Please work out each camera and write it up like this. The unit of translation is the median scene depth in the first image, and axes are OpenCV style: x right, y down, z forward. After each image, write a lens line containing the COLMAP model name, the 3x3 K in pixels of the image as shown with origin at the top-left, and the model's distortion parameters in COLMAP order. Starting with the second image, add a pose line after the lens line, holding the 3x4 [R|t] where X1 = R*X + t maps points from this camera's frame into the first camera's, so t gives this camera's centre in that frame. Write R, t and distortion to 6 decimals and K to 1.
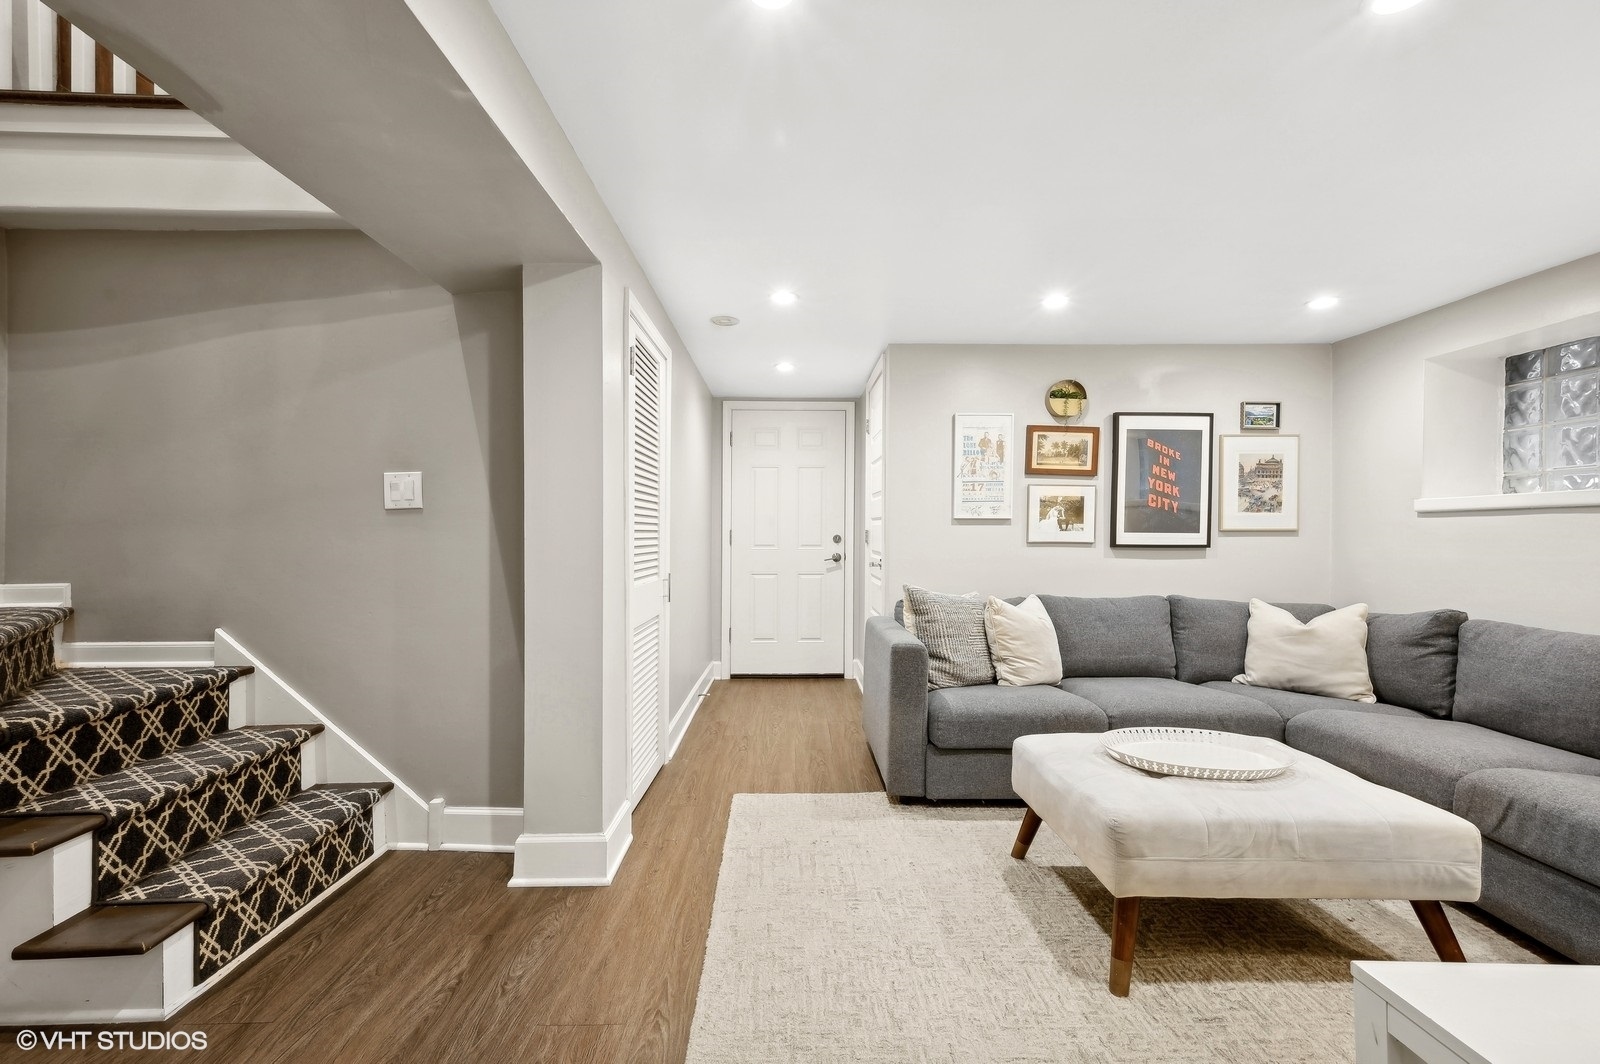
lens RADIAL K [[654.0, 0, 802.8], [0, 654.0, 515.9], [0, 0, 1]] dist [0.000326, 0.000079]
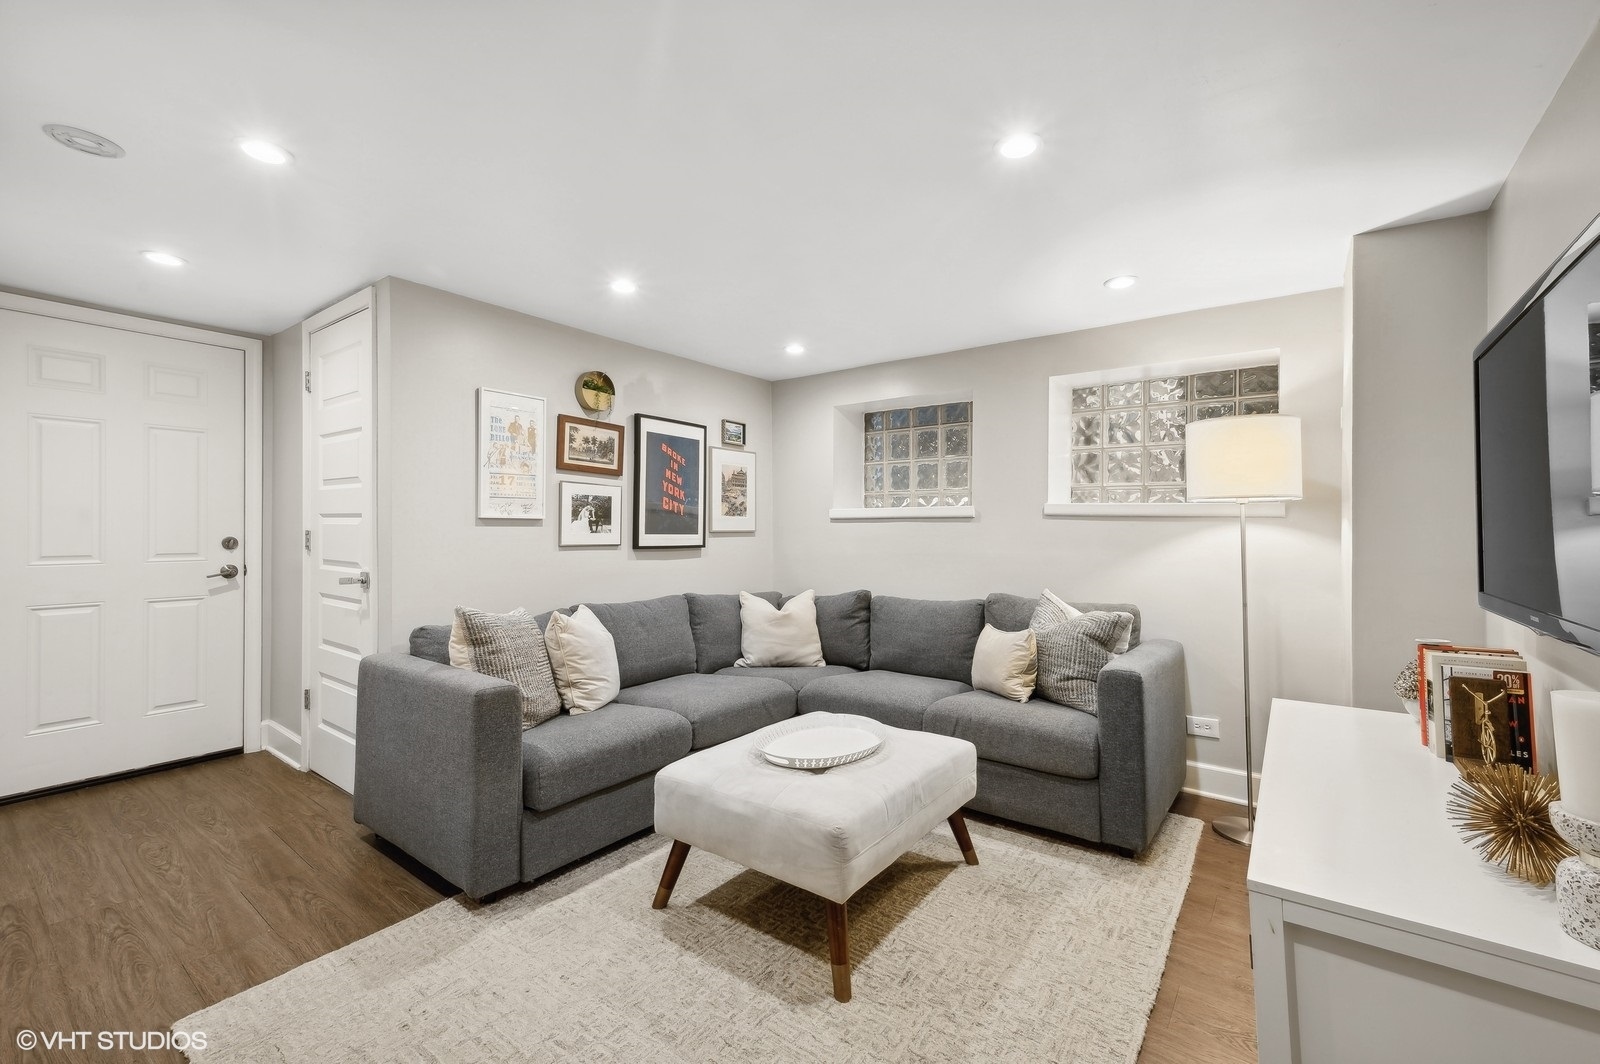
lens RADIAL K [[667.9, 0, 792.5], [0, 667.9, 513.4], [0, 0, 1]] dist [0.007178, 0.000315]
pose [[0.619515, 0.019728, 0.784737, -0.188219], [-0.023804, 0.999697, -0.006340, -0.006040], [-0.784624, -0.014752, 0.619797, 0.204398]]
